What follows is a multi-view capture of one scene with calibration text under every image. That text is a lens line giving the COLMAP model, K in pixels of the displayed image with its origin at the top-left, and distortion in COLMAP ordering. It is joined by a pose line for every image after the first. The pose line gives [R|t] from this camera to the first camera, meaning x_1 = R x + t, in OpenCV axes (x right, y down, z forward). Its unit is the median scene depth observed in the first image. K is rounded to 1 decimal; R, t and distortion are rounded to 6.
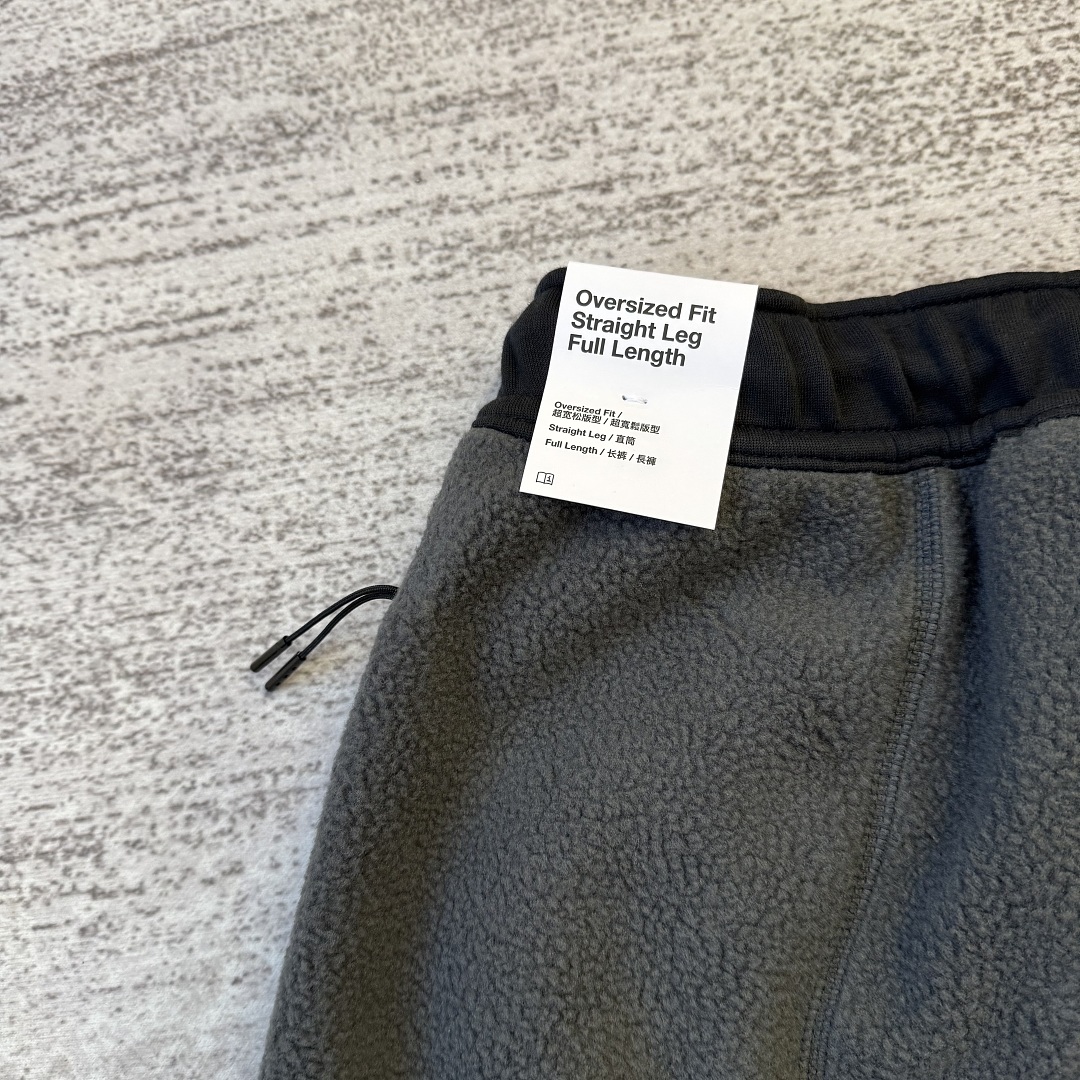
lens RADIAL K [[1003.7, 0, 545.6], [0, 1003.7, 556.5], [0, 0, 1]] dist [0.091331, -0.225853]
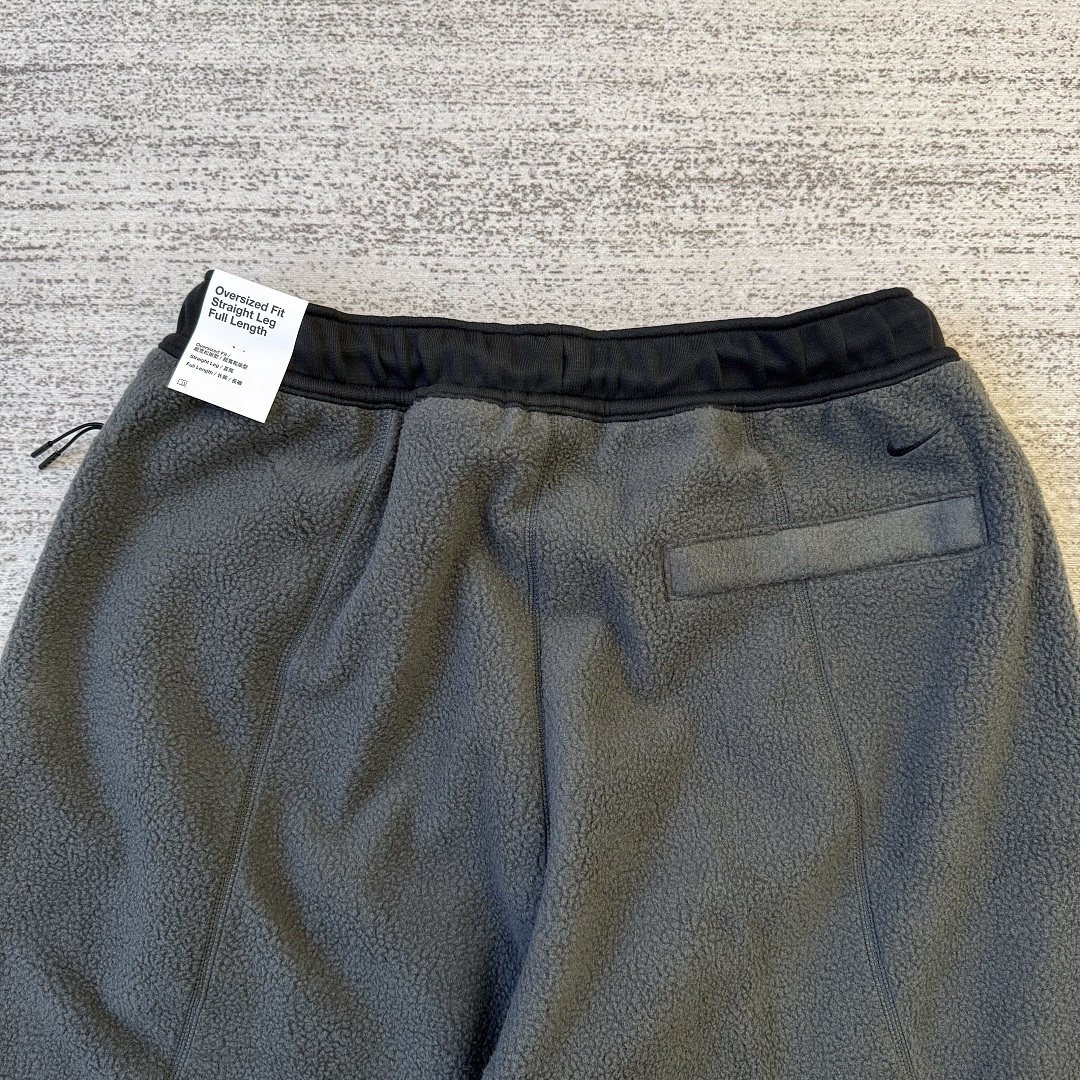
lens RADIAL K [[982.8, 0, 539.2], [0, 982.8, 549.5], [0, 0, 1]] dist [0.038483, -0.085507]
pose [[0.984789, 0.148850, 0.089640, 0.446001], [-0.159837, 0.978363, 0.131370, -0.097578], [-0.068146, -0.143700, 0.987272, -0.797028]]
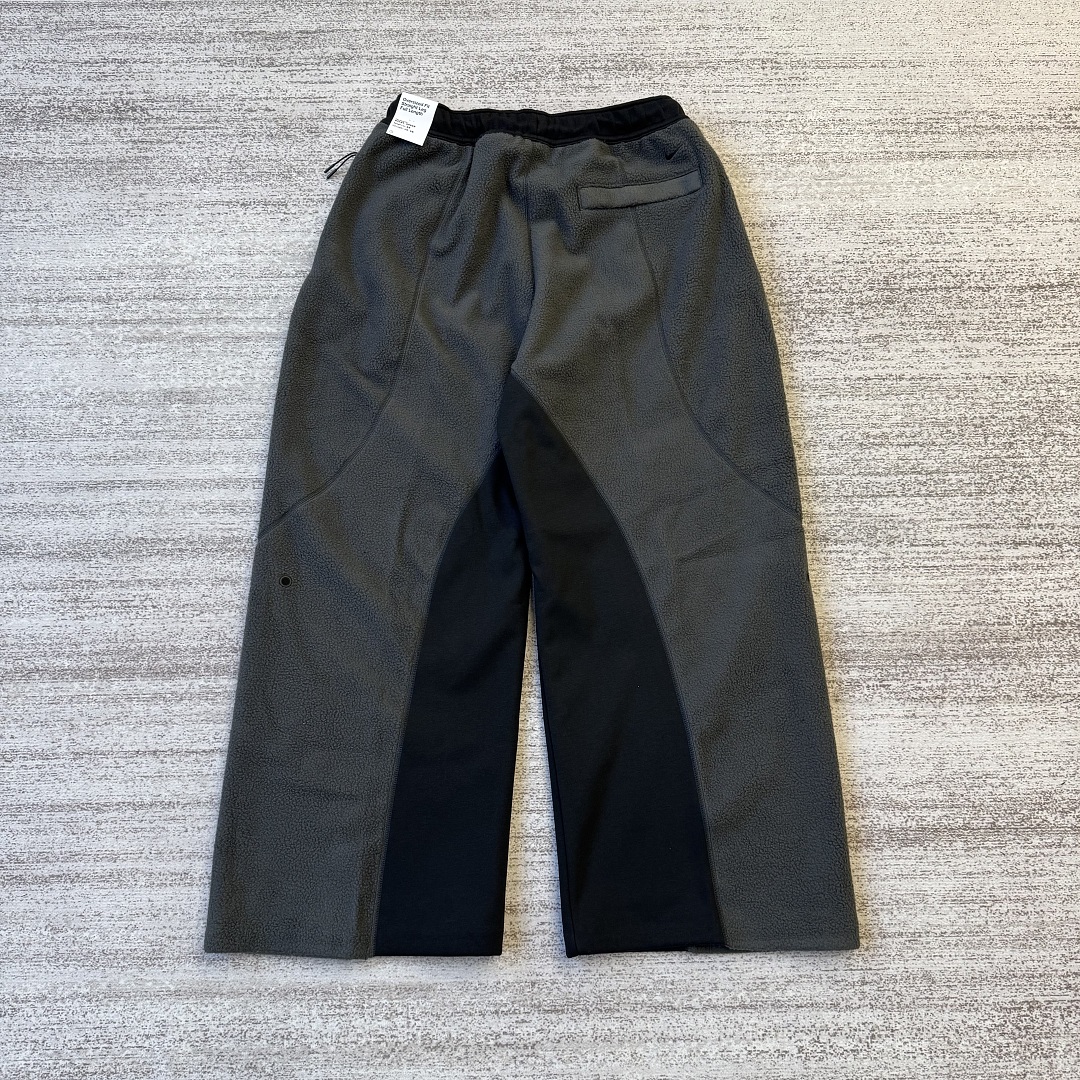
lens RADIAL K [[982.8, 0, 539.2], [0, 982.8, 549.5], [0, 0, 1]] dist [0.038483, -0.085507]
pose [[0.987887, 0.135217, 0.076133, 0.517084], [-0.136366, 0.990607, 0.010081, 1.498275], [-0.074055, -0.020341, 0.997047, -3.286505]]
